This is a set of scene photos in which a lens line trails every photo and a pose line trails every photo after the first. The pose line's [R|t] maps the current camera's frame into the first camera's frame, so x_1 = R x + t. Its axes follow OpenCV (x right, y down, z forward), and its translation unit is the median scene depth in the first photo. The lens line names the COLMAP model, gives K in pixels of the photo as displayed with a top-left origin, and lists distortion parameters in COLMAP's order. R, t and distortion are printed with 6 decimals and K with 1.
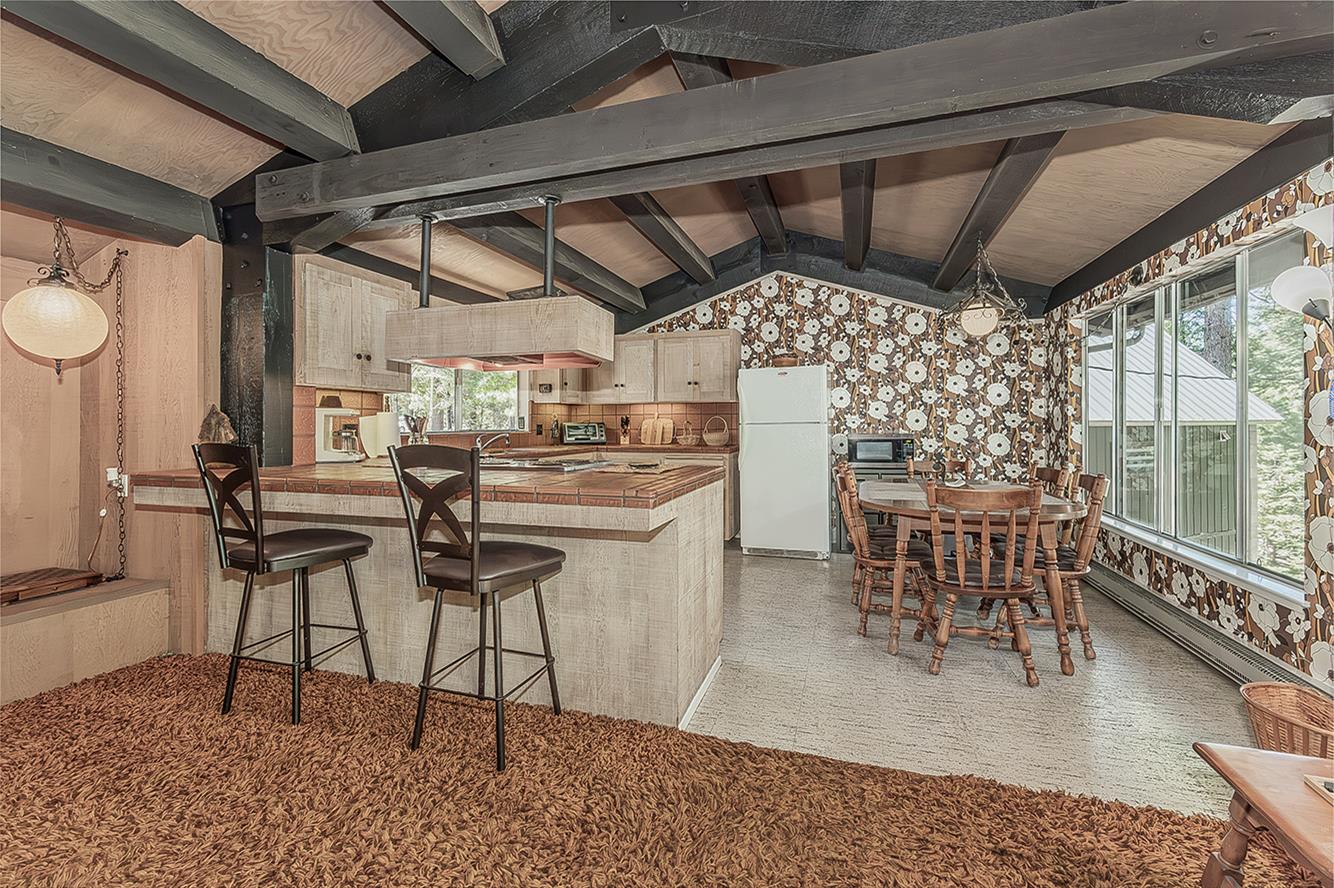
lens RADIAL K [[558.1, 0, 681.4], [0, 558.1, 422.9], [0, 0, 1]] dist [0.008507, -0.002696]
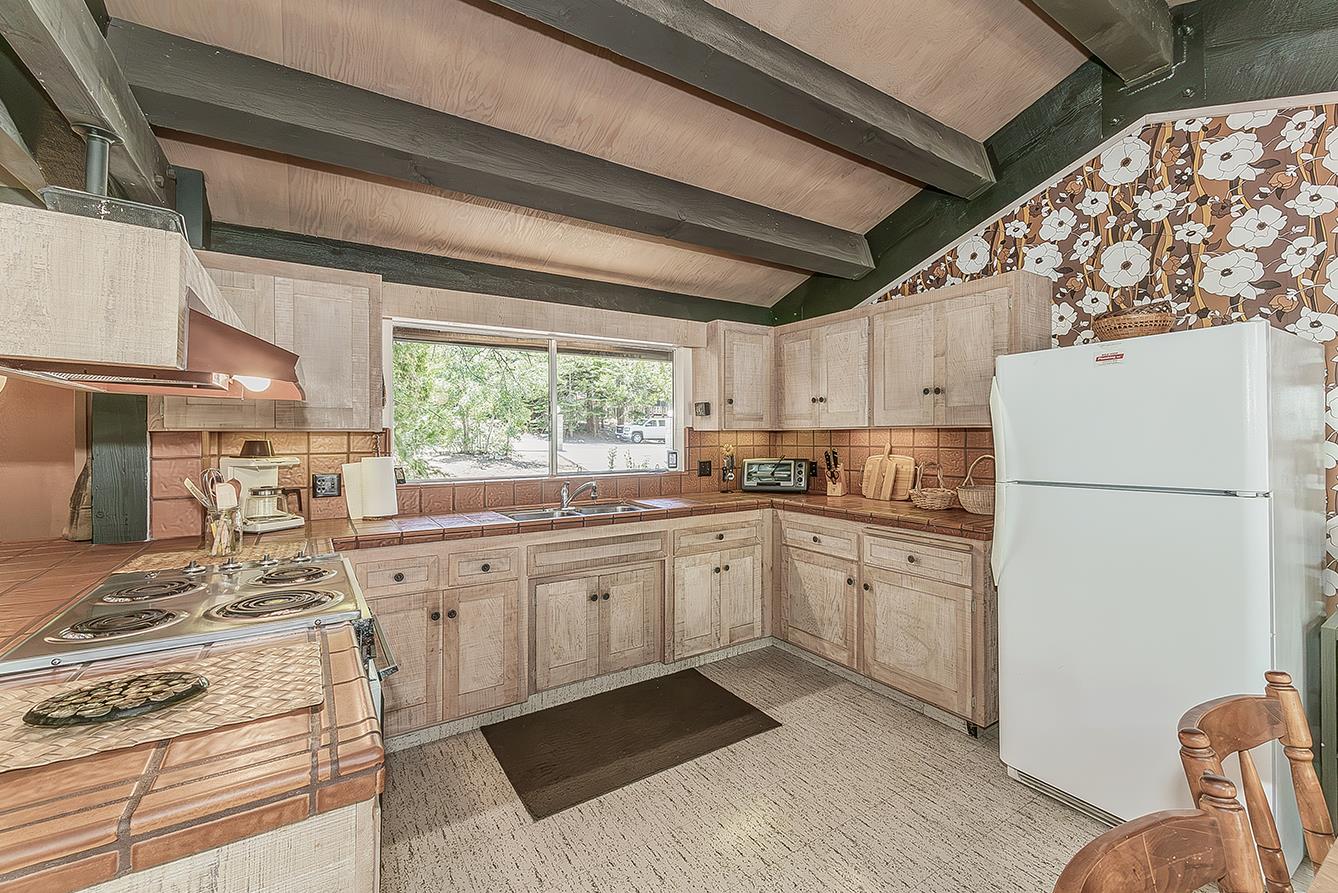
lens RADIAL K [[559.8, 0, 699.9], [0, 559.8, 439.7], [0, 0, 1]] dist [0.008507, -0.002696]
pose [[0.782324, 0.004220, -0.622857, 0.209122], [0.004039, 0.999922, 0.011848, -0.038636], [0.622858, -0.011785, 0.782246, 0.540688]]
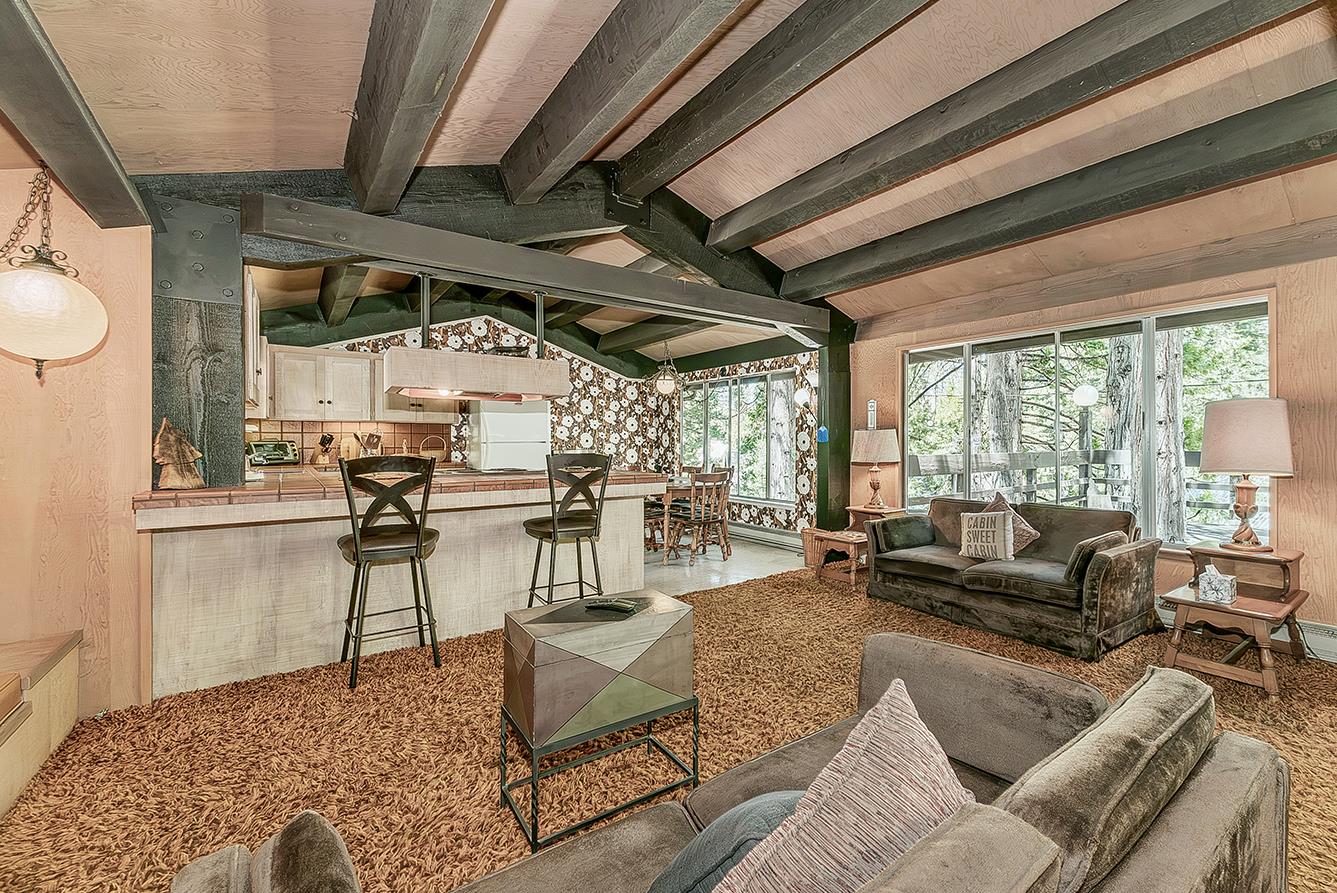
lens RADIAL K [[559.4, 0, 743.4], [0, 559.4, 442.0], [0, 0, 1]] dist [0.008507, -0.002696]
pose [[0.551672, 0.003610, 0.834053, -0.634782], [-0.001572, 0.999993, -0.003289, 0.003391], [-0.834060, 0.000504, 0.551674, -0.151234]]
